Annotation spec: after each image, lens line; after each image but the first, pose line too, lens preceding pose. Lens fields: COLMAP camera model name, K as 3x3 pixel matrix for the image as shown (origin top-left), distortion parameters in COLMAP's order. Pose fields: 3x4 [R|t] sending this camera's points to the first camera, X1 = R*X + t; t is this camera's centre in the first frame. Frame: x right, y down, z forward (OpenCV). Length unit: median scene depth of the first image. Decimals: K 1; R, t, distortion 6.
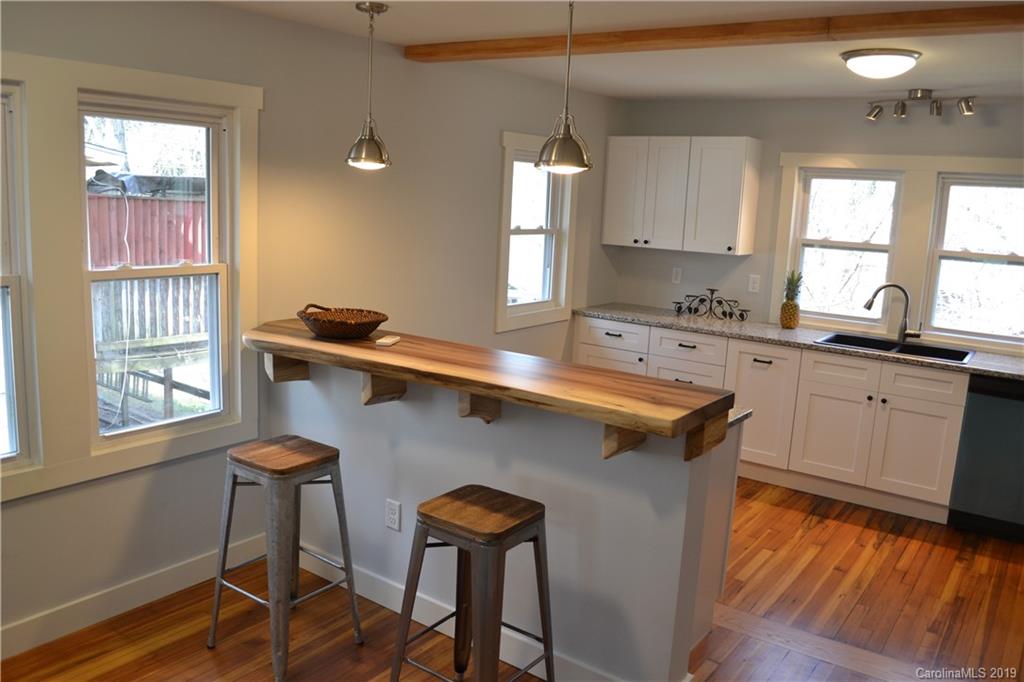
lens RADIAL K [[819.9, 0, 512.8], [0, 819.9, 340.3], [0, 0, 1]] dist [-0.072412, -0.002424]
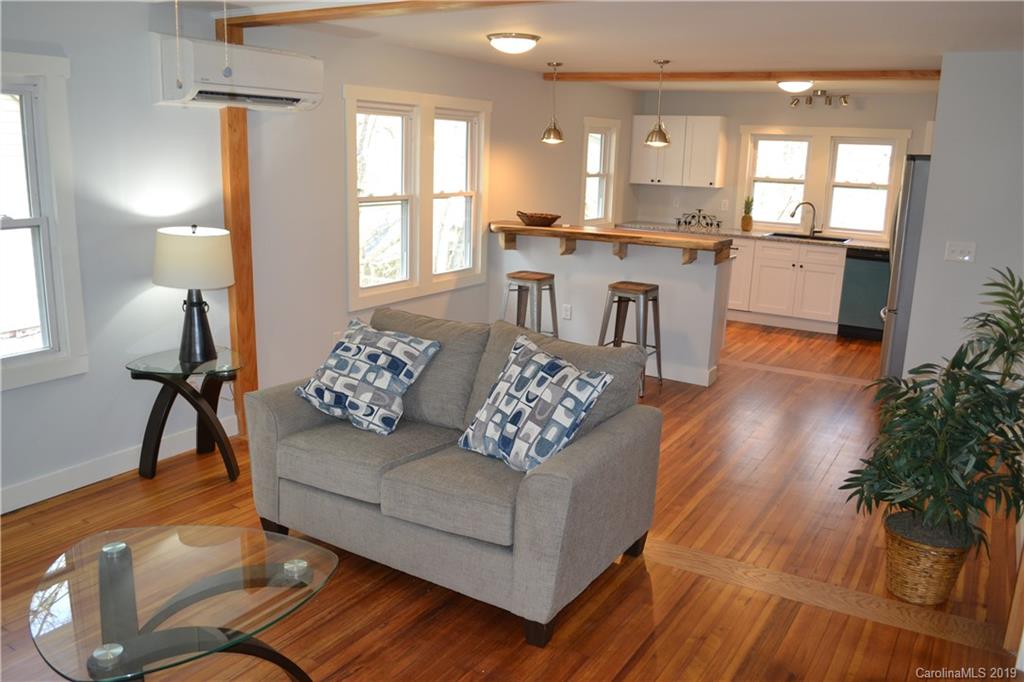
lens RADIAL K [[819.9, 0, 509.5], [0, 819.9, 340.4], [0, 0, 1]] dist [-0.072412, -0.002424]
pose [[0.997498, -0.031746, 0.063169, -0.277298], [0.028213, 0.998029, 0.056054, 0.109086], [-0.064824, -0.054131, 0.996427, -0.692480]]
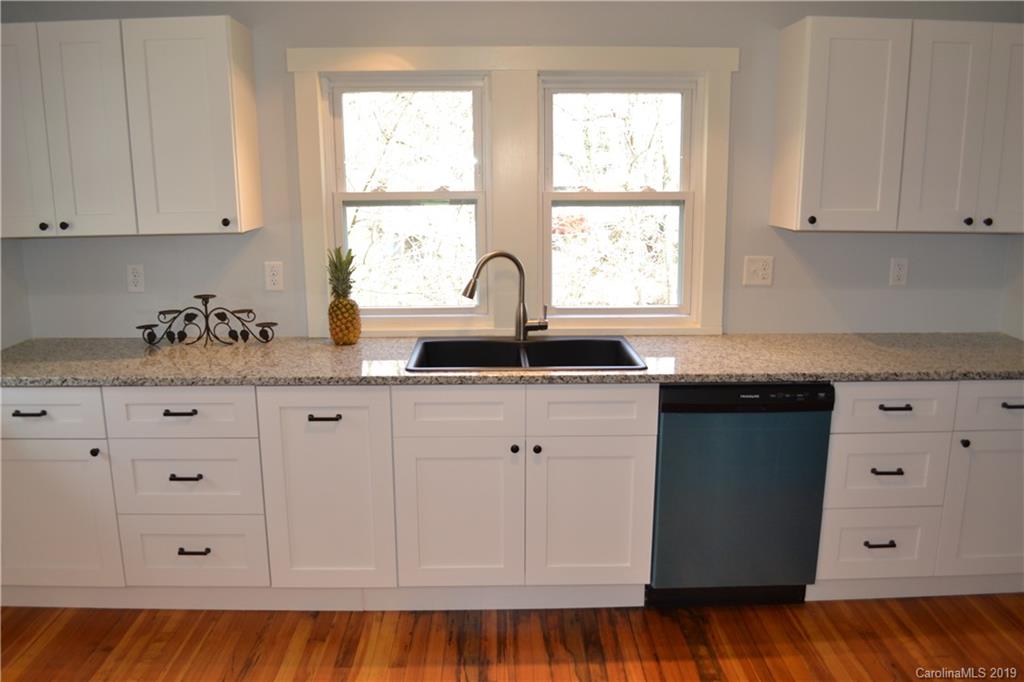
lens RADIAL K [[819.9, 0, 503.8], [0, 819.9, 345.3], [0, 0, 1]] dist [-0.072412, -0.002424]
pose [[0.804469, -0.178903, 0.566413, 0.095407], [0.146594, 0.983867, 0.102551, -0.062437], [-0.575621, 0.000534, 0.817716, 0.465407]]
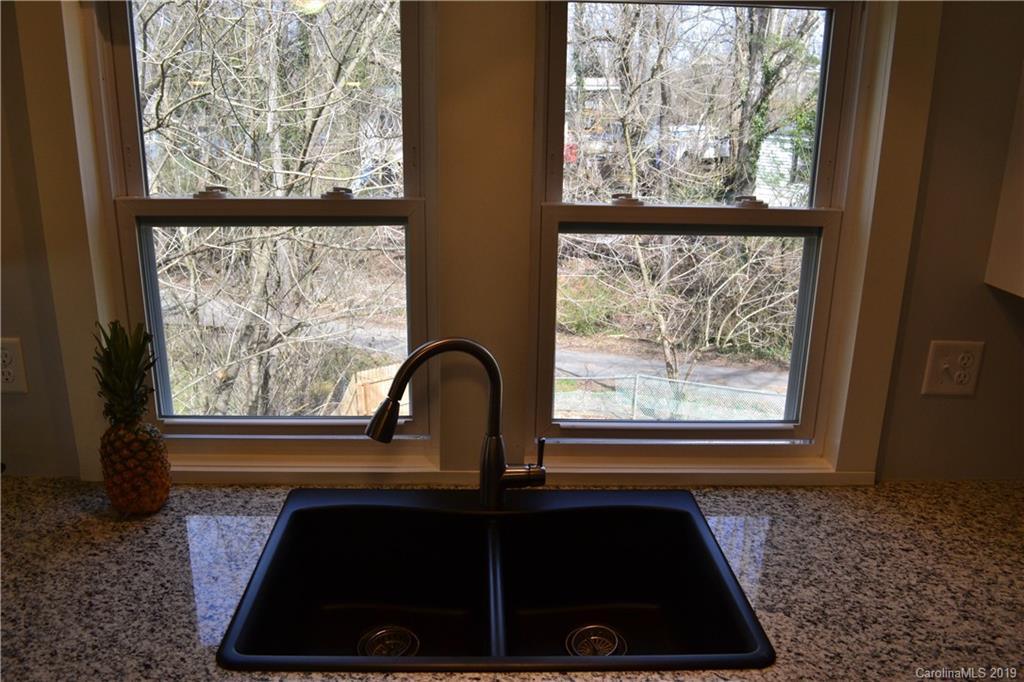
lens RADIAL K [[819.9, 0, 511.2], [0, 819.9, 341.0], [0, 0, 1]] dist [-0.072412, -0.002424]
pose [[0.785771, -0.206074, 0.583179, 0.305143], [0.129775, 0.976808, 0.170310, -0.116245], [-0.604750, -0.058142, 0.794290, 0.729578]]
